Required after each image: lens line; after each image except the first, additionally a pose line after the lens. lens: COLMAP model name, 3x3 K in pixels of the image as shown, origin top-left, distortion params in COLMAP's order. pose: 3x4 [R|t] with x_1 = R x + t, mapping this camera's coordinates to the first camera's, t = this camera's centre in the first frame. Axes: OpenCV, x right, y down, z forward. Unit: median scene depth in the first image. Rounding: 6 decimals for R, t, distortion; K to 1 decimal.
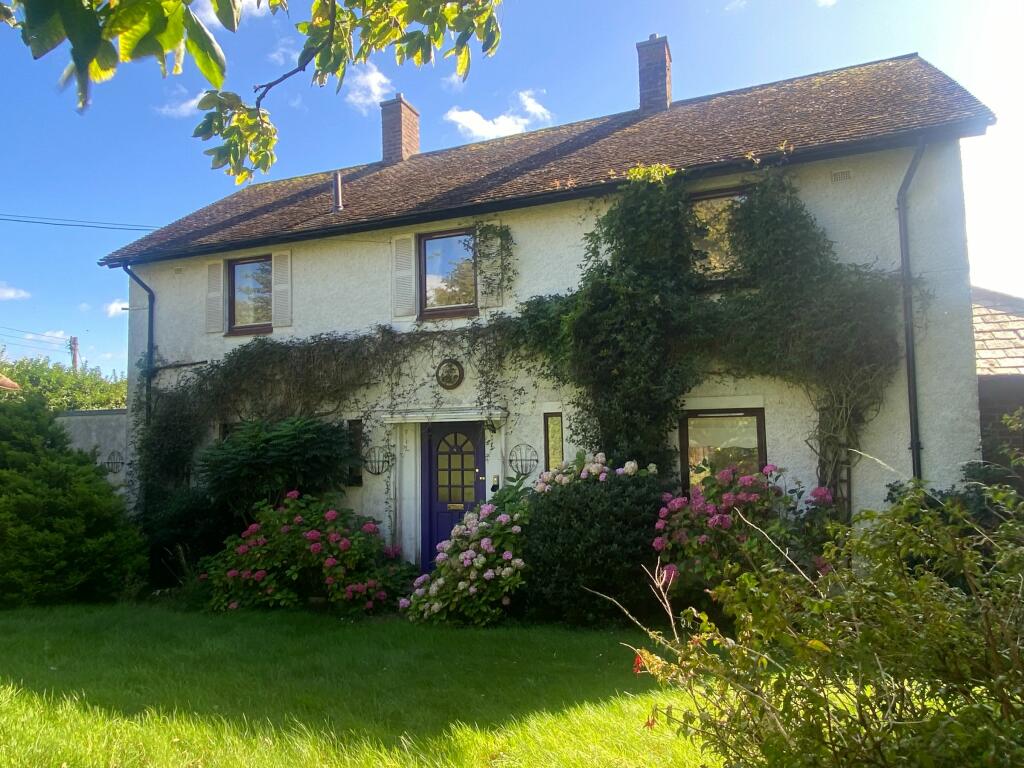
lens RADIAL K [[650.1, 0, 514.0], [0, 650.1, 383.5], [0, 0, 1]] dist [0.033429, -0.006185]
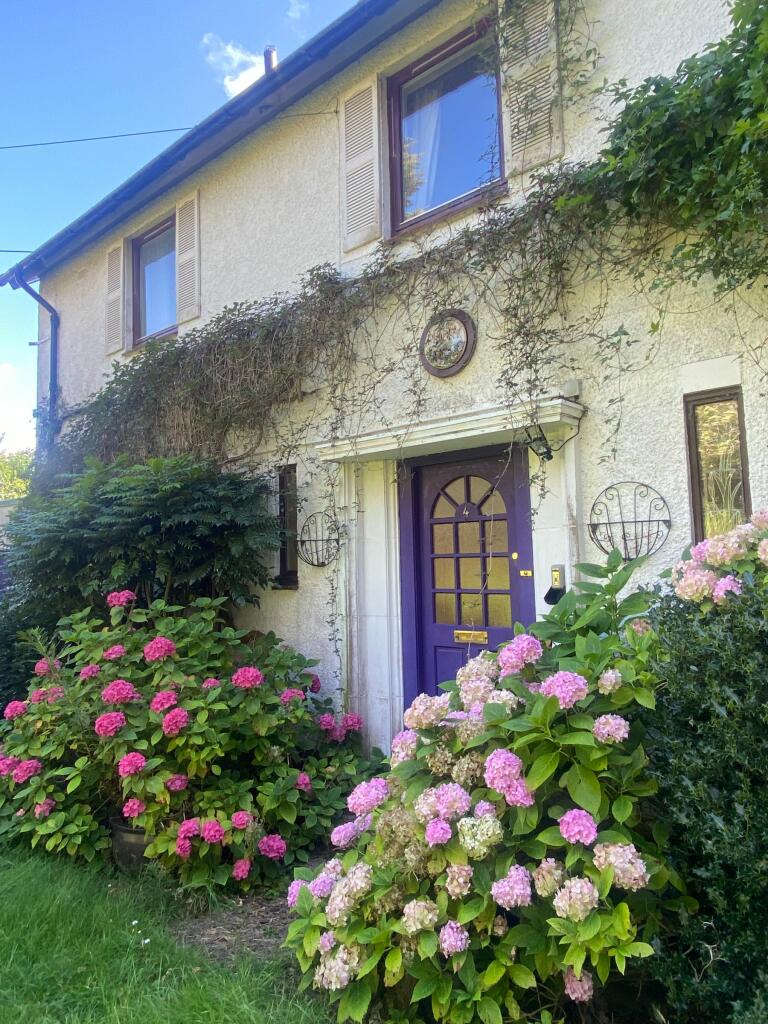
lens RADIAL K [[650.1, 0, 380.6], [0, 650.1, 509.7], [0, 0, 1]] dist [0.033429, -0.006185]
pose [[0.941488, -0.027845, -0.335893, 0.006667], [0.029946, 0.999551, 0.001075, 0.103438], [0.335712, -0.011071, 0.941899, 0.579443]]
